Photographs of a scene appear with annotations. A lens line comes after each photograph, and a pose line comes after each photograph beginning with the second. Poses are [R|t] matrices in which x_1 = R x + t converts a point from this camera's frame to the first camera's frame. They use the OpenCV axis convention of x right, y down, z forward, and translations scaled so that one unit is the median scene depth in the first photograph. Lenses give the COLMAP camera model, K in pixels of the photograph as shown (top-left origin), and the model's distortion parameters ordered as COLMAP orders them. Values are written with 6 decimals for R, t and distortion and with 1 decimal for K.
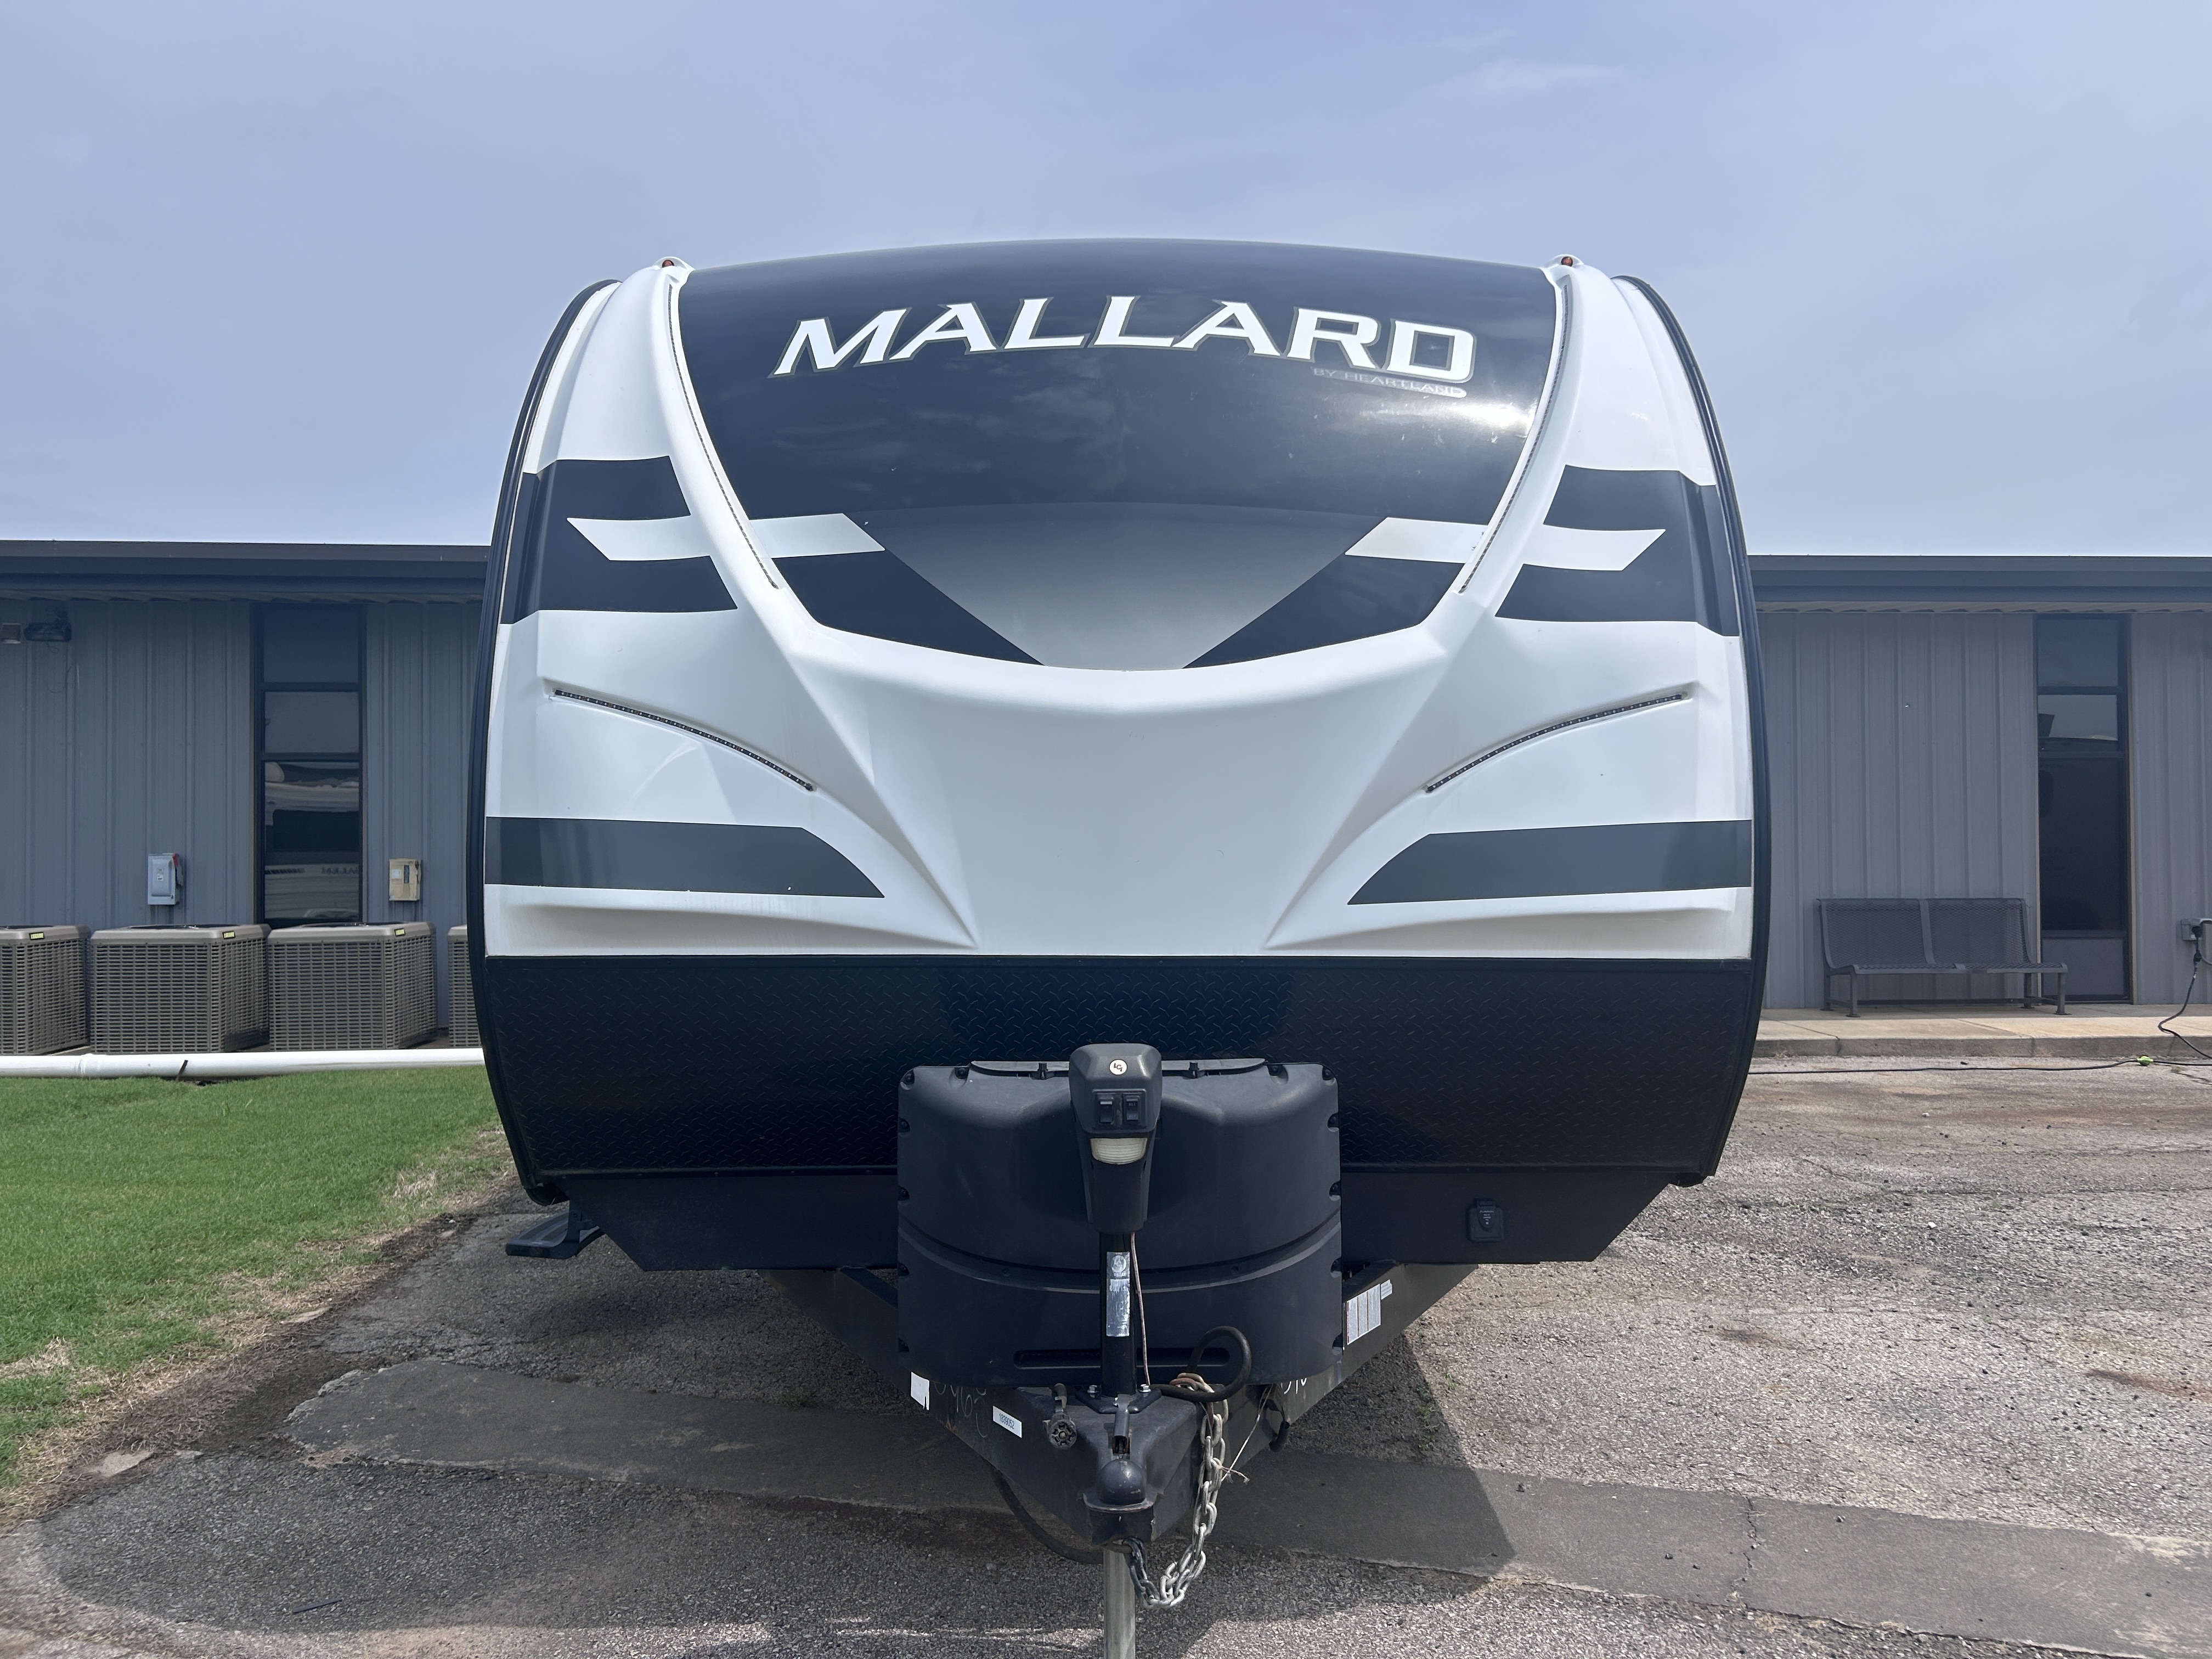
lens RADIAL K [[1677.6, 0, 1119.0], [0, 1677.6, 834.3], [0, 0, 1]] dist [0.042910, -0.033274]
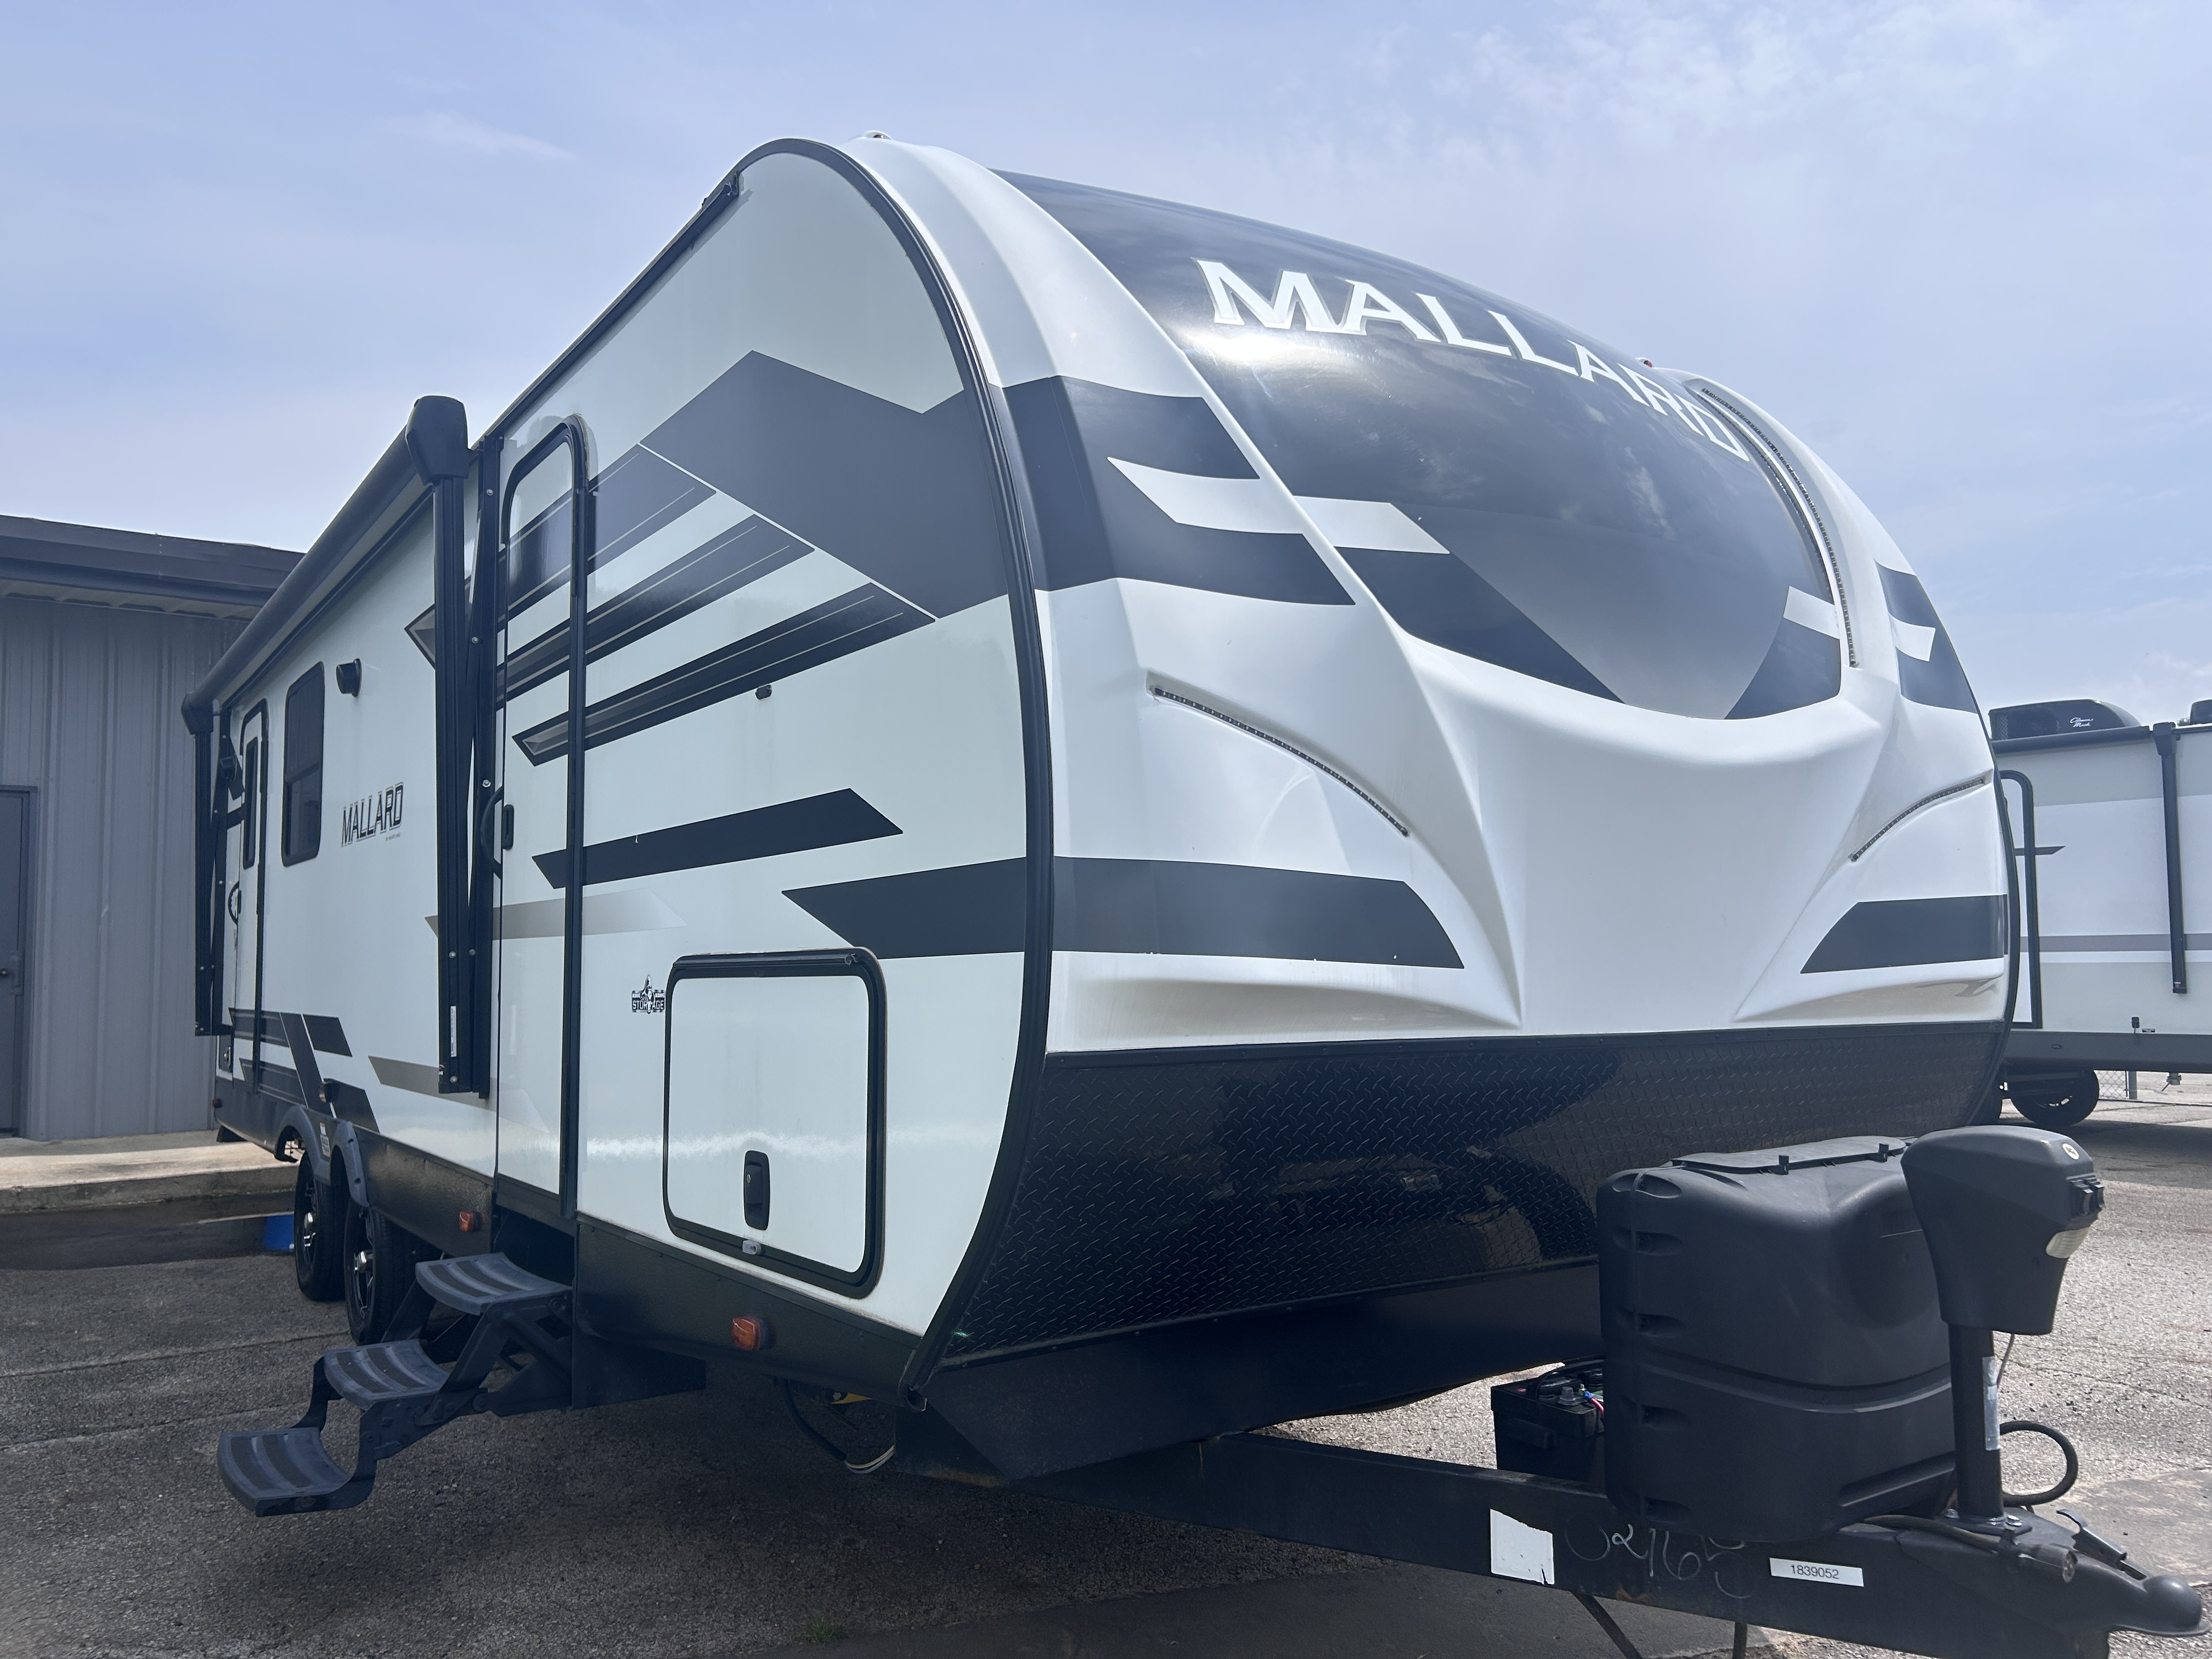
lens RADIAL K [[1677.6, 0, 1119.0], [0, 1677.6, 834.3], [0, 0, 1]] dist [0.042910, -0.033274]
pose [[0.835036, 0.037395, 0.548923, -0.732265], [-0.012298, 0.998707, -0.049329, 0.014508], [-0.550058, 0.034441, 0.834416, 0.391380]]
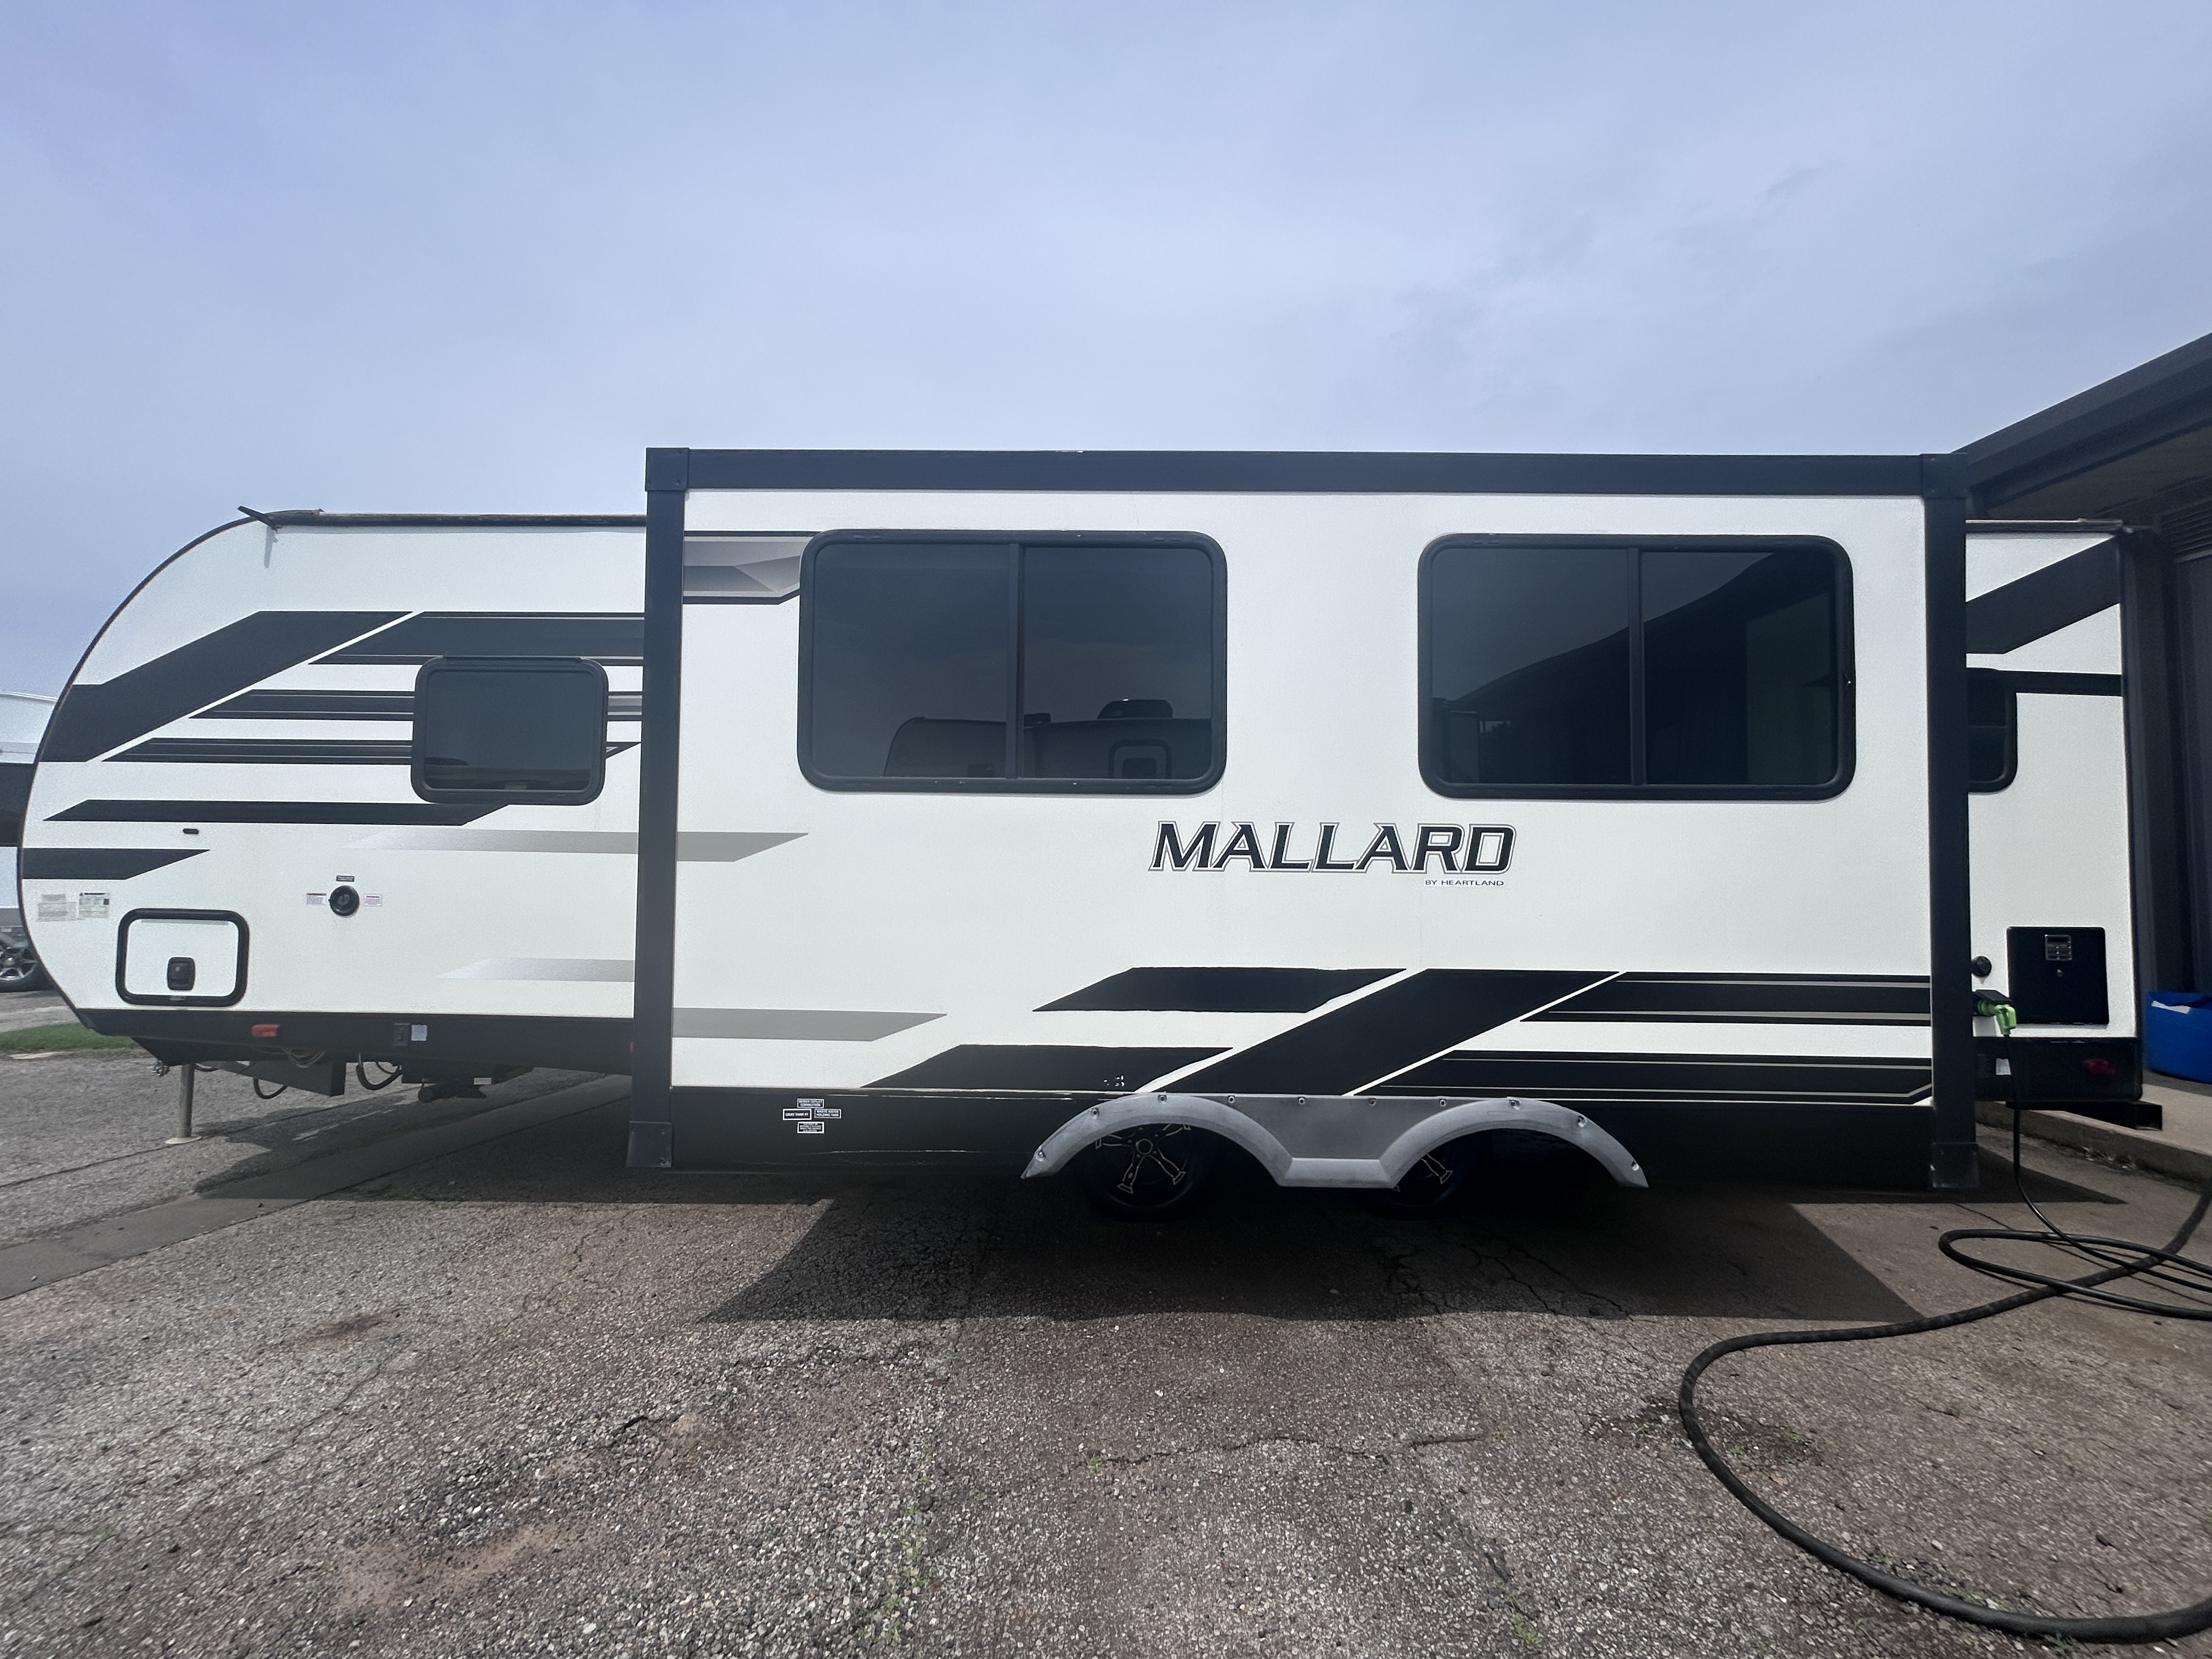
lens RADIAL K [[891.5, 0, 1096.4], [0, 891.5, 826.6], [0, 0, 1]] dist [-0.003058, 0.000942]
pose [[-0.028819, -0.035385, -0.998958, 1.470900], [0.029095, 0.998920, -0.036223, 0.043699], [0.999161, -0.030109, -0.027758, 2.397415]]
